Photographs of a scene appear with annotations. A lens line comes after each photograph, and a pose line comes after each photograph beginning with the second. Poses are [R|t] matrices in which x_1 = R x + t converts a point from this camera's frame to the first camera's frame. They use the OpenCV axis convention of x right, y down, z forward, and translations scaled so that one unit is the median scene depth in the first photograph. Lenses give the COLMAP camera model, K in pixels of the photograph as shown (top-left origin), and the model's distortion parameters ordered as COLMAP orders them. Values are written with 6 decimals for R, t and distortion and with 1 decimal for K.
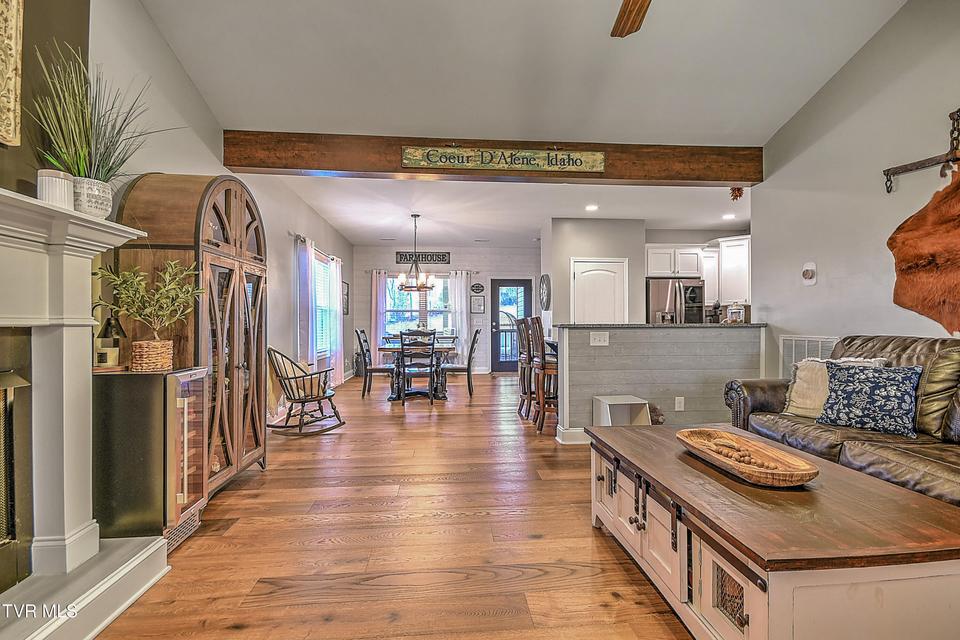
lens RADIAL K [[427.1, 0, 481.0], [0, 427.1, 322.7], [0, 0, 1]] dist [0.019727, -0.009625]
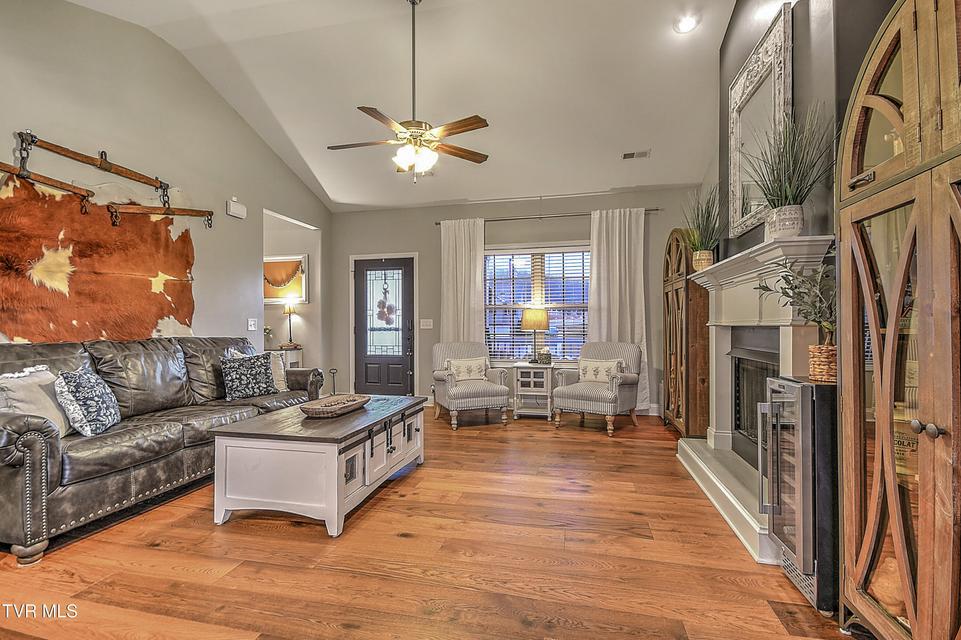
lens RADIAL K [[429.9, 0, 479.3], [0, 429.9, 326.2], [0, 0, 1]] dist [0.014313, -0.000223]
pose [[-0.951278, 0.004543, 0.308301, -0.129432], [0.005013, 0.999987, 0.000732, -0.000710], [-0.308294, 0.002241, -0.951288, 0.691740]]
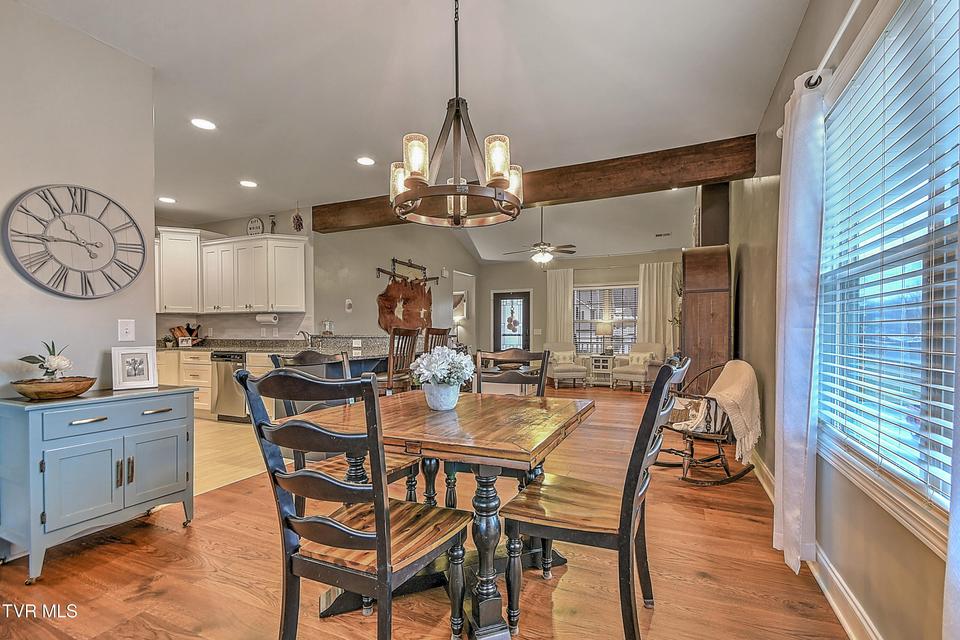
lens RADIAL K [[441.1, 0, 486.4], [0, 441.1, 334.4], [0, 0, 1]] dist [0.001923, 0.000430]
pose [[-0.879182, 0.000443, 0.476486, -0.327699], [0.001939, 0.999995, 0.002648, -0.000579], [-0.476482, 0.003252, -0.879178, 1.326003]]
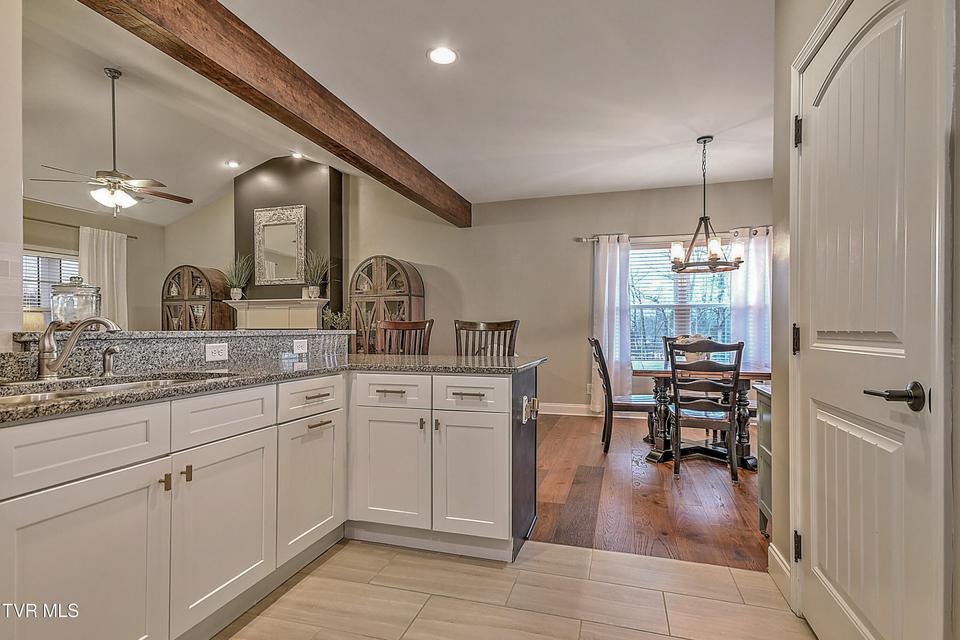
lens RADIAL K [[478.3, 0, 479.4], [0, 478.3, 322.4], [0, 0, 1]] dist [0.019670, 0.000863]
pose [[-0.375880, -0.010777, -0.926606, 0.582220], [0.003000, 0.999913, -0.012847, 0.000825], [0.926663, -0.007608, -0.375815, 1.020324]]
